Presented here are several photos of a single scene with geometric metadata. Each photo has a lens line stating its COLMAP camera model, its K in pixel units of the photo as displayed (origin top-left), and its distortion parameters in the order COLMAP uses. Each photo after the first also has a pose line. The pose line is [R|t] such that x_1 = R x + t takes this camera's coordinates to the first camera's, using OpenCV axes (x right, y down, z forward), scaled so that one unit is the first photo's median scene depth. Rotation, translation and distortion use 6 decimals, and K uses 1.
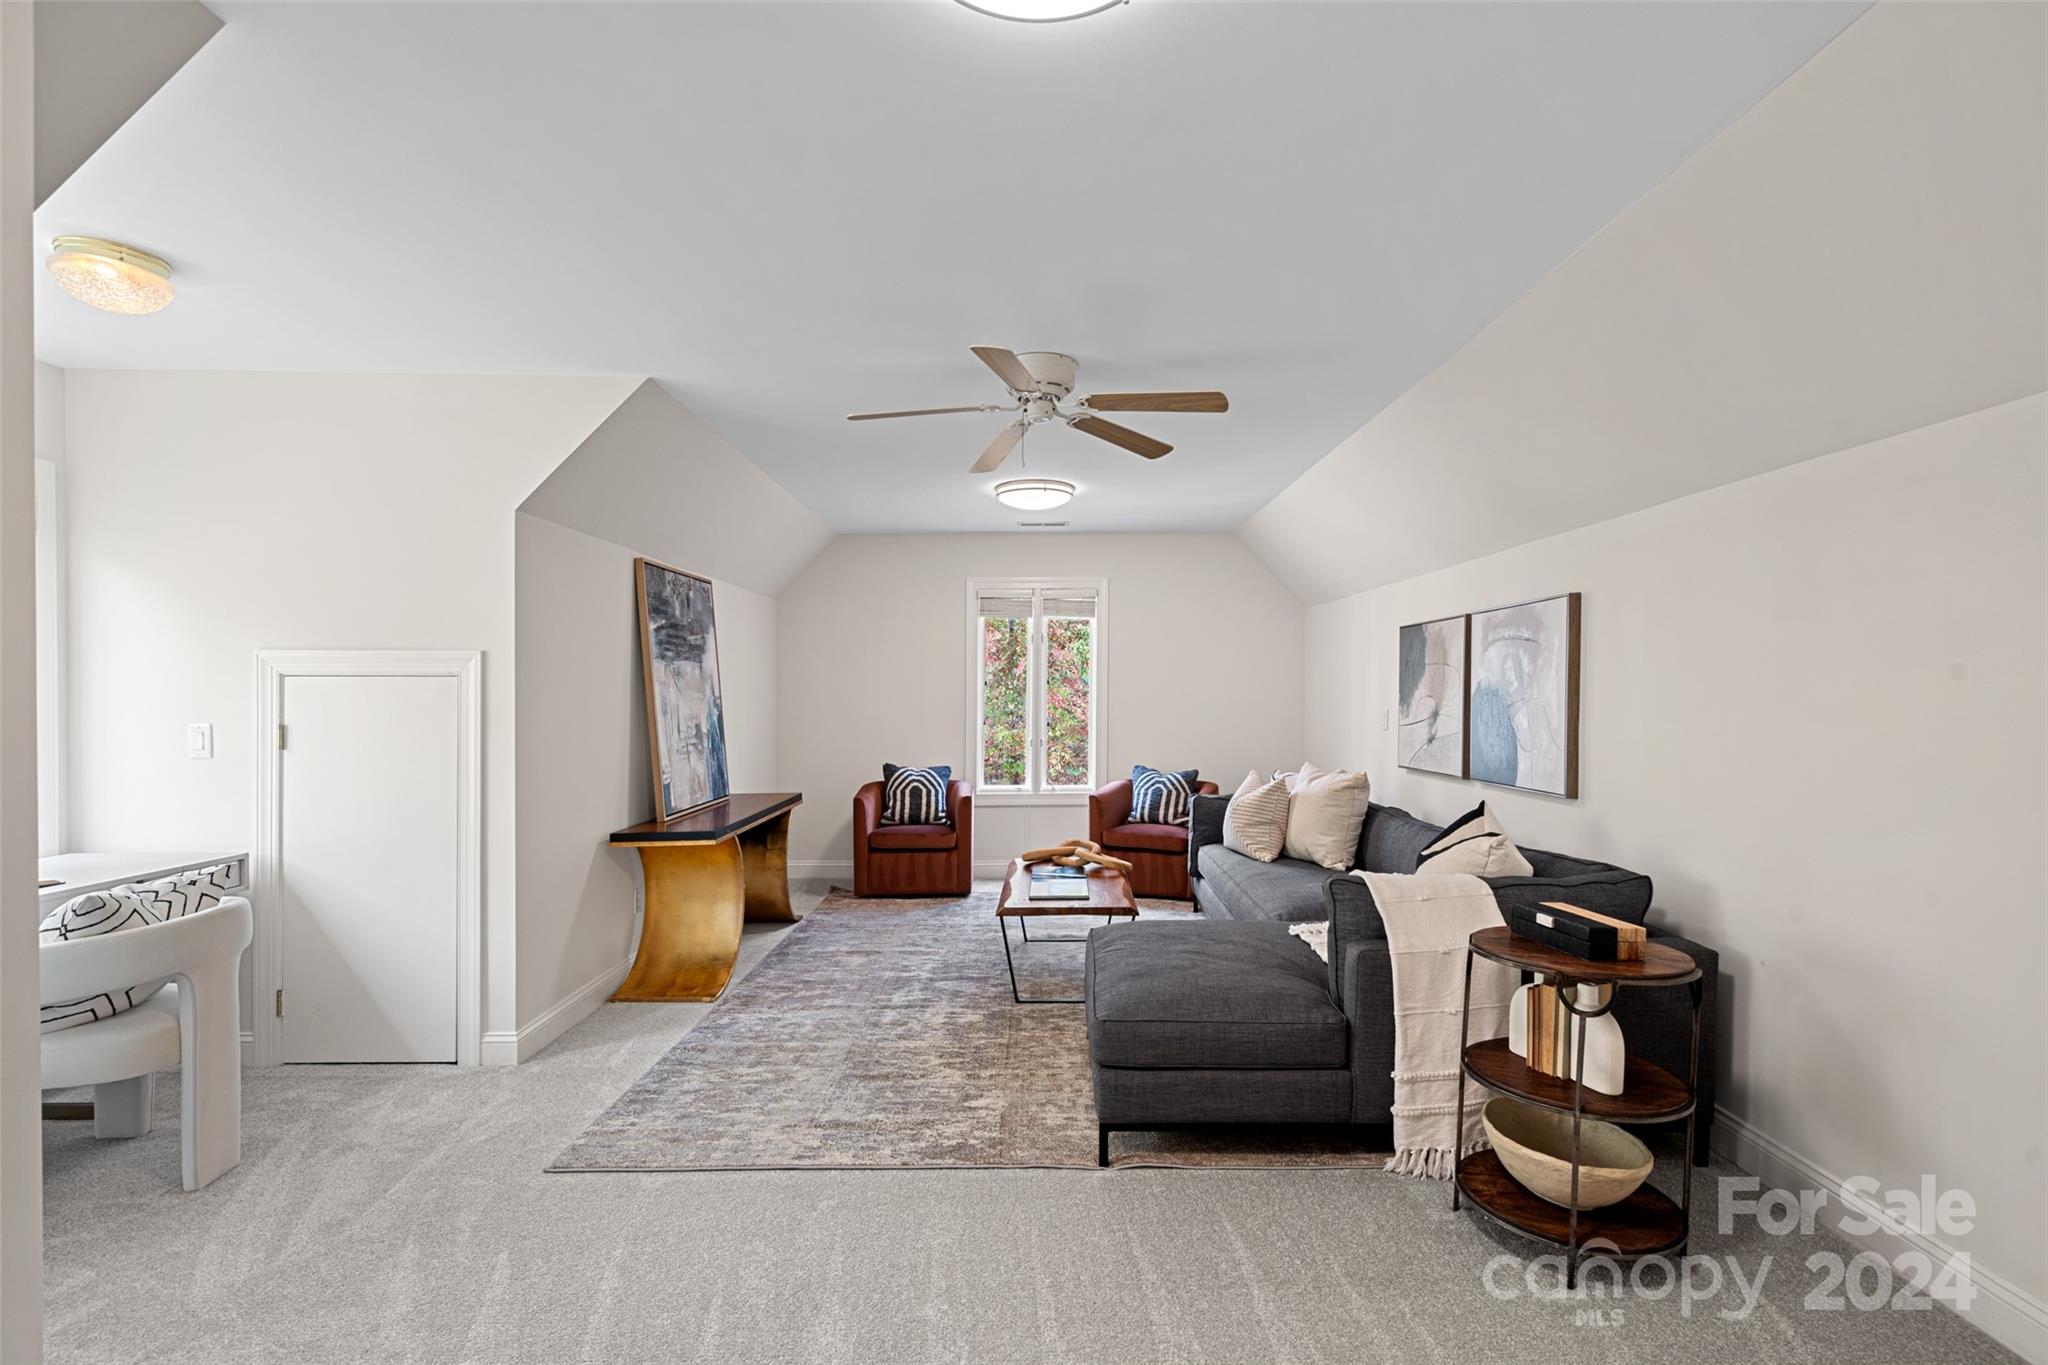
lens RADIAL K [[937.9, 0, 1027.8], [0, 937.9, 691.6], [0, 0, 1]] dist [0.003933, 0.000115]
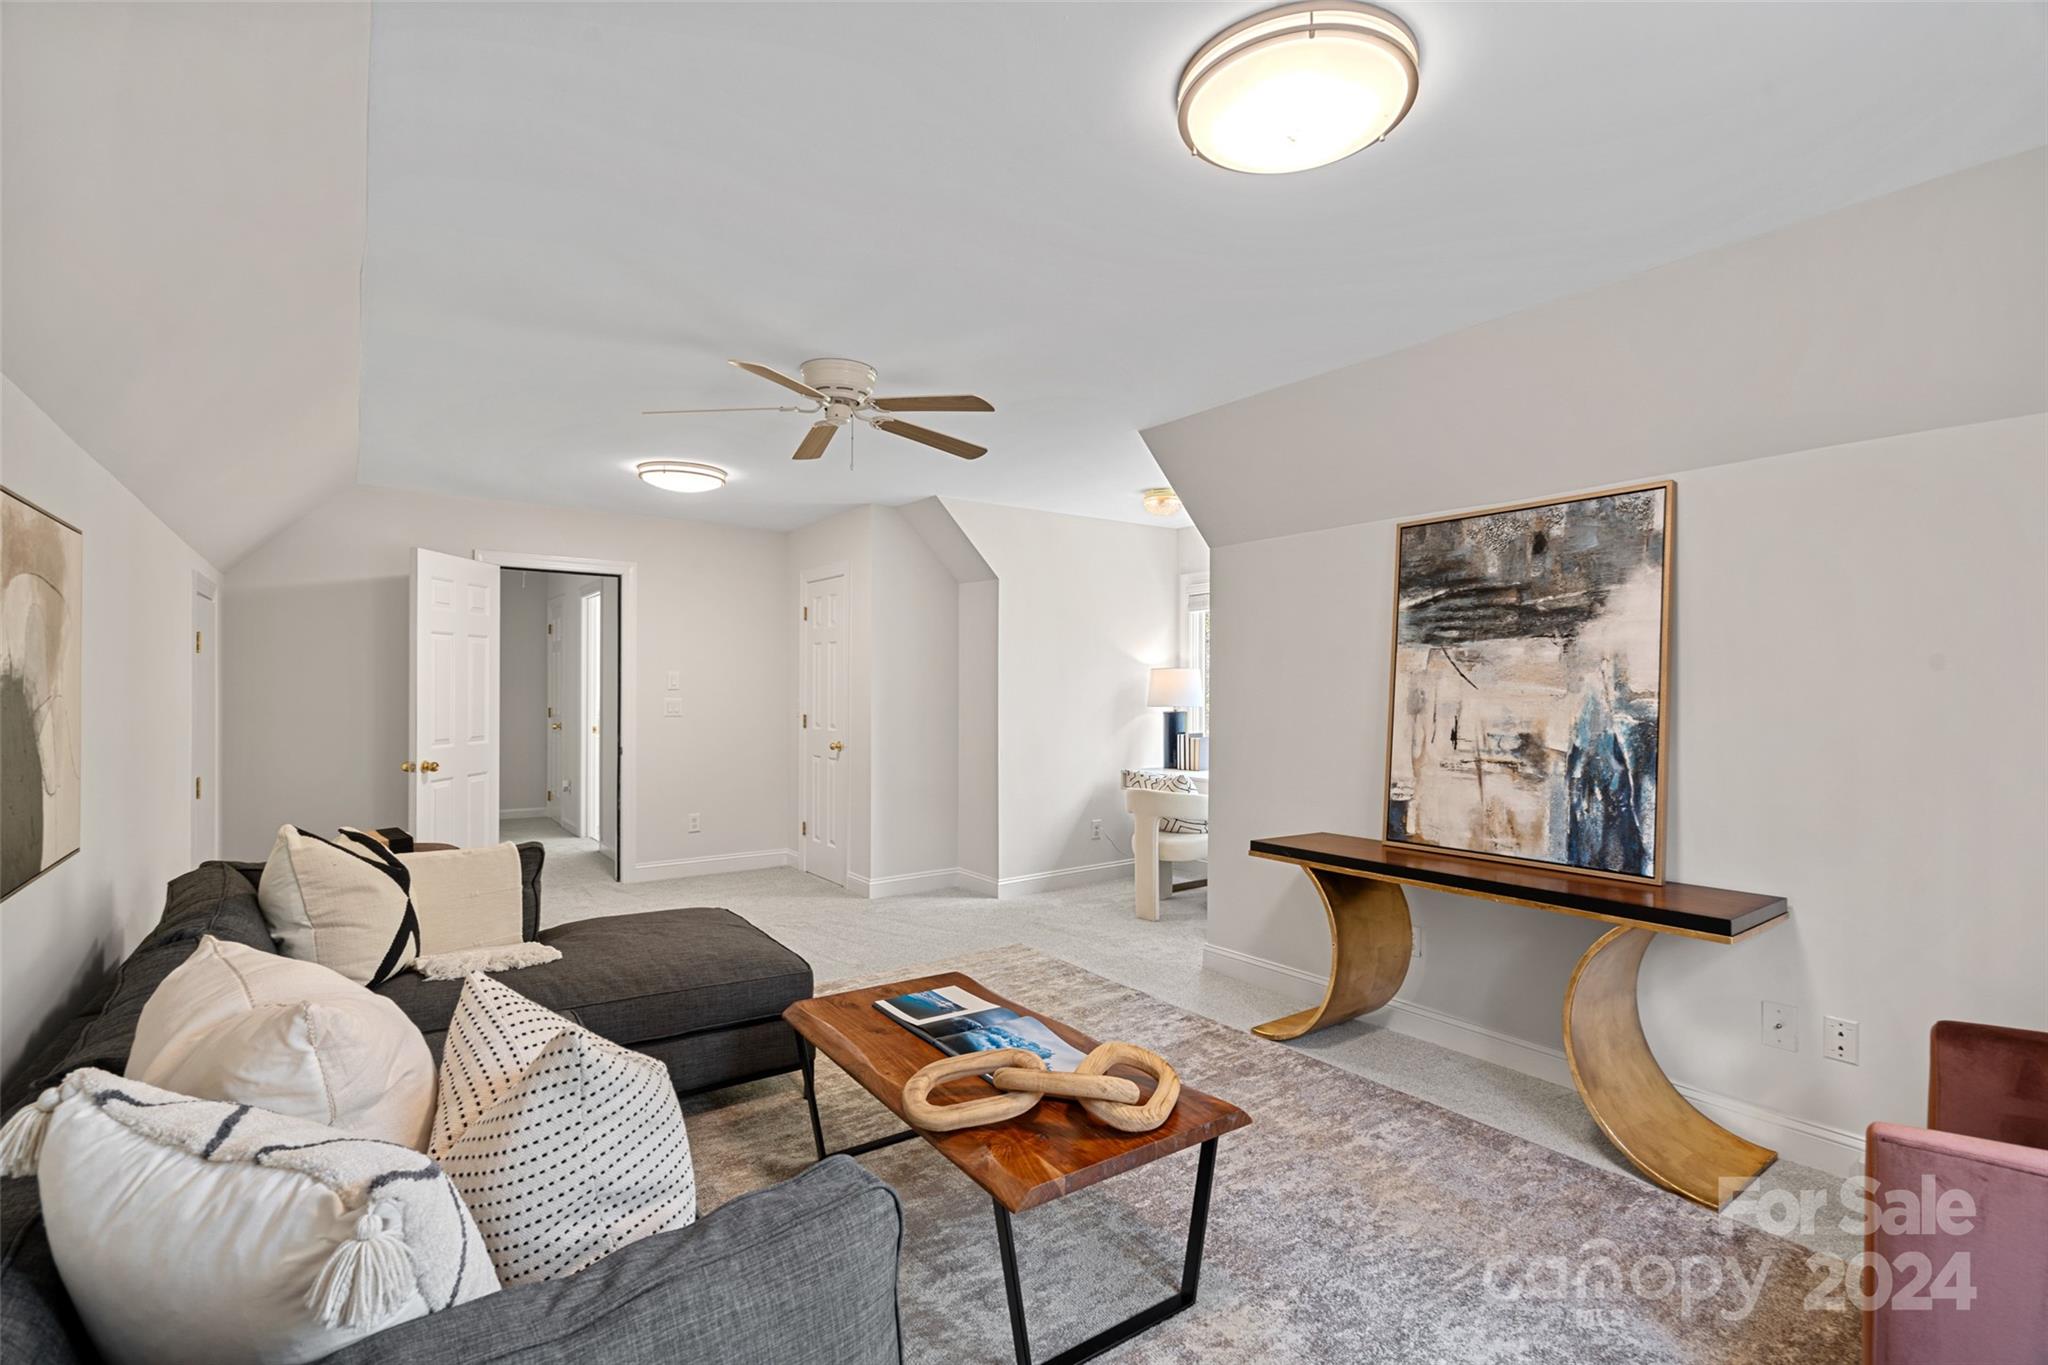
lens RADIAL K [[937.9, 0, 1028.0], [0, 937.9, 688.6], [0, 0, 1]] dist [0.003933, 0.000115]
pose [[-0.803737, 0.001664, -0.594983, 0.341158], [0.004637, 0.999983, -0.003467, 0.001735], [0.594967, -0.005545, -0.803731, 1.462313]]
